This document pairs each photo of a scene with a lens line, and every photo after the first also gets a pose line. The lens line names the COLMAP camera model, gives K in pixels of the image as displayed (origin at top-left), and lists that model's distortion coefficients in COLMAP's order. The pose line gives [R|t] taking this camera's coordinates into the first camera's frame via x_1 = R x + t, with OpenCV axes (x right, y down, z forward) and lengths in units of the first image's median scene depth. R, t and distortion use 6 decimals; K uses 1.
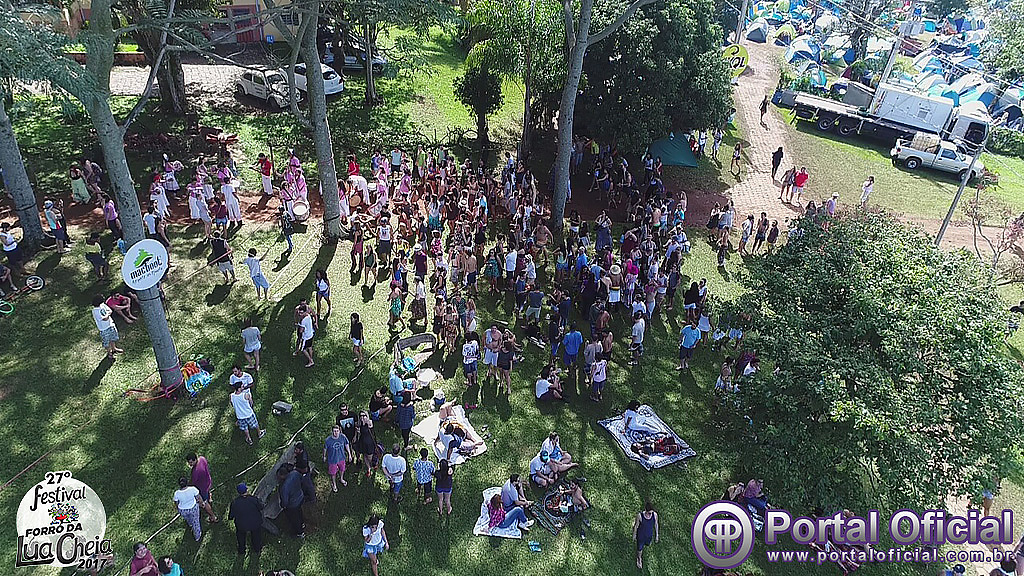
lens RADIAL K [[679.2, 0, 509.8], [0, 679.2, 297.3], [0, 0, 1]] dist [-0.028416, 0.002522]
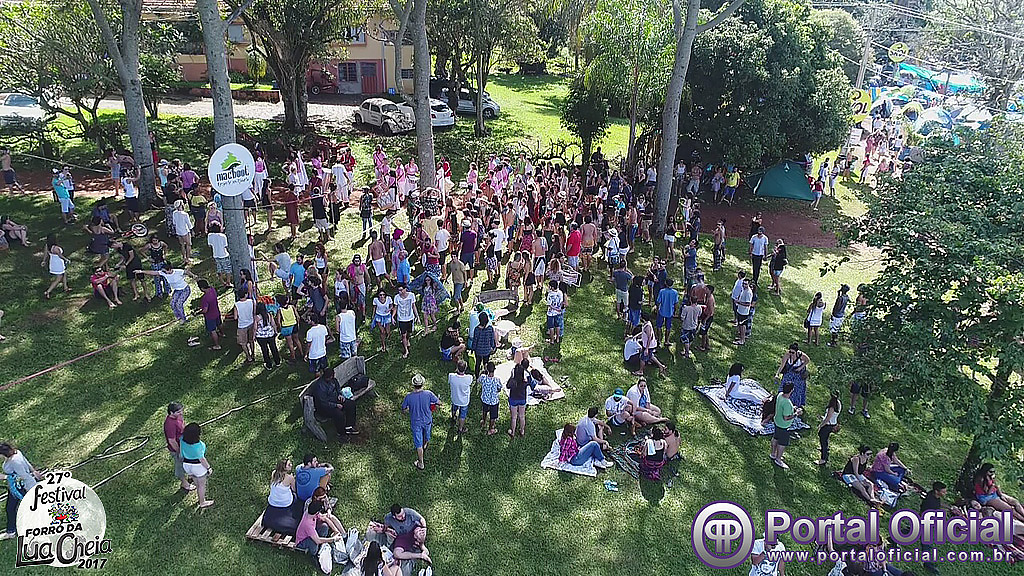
lens RADIAL K [[679.2, 0, 509.8], [0, 679.2, 297.3], [0, 0, 1]] dist [-0.028416, 0.002522]
pose [[0.986498, 0.045971, -0.157188, 0.026305], [-0.069329, 0.986777, -0.146511, 0.209827], [0.148374, 0.155431, 0.976640, 0.090270]]
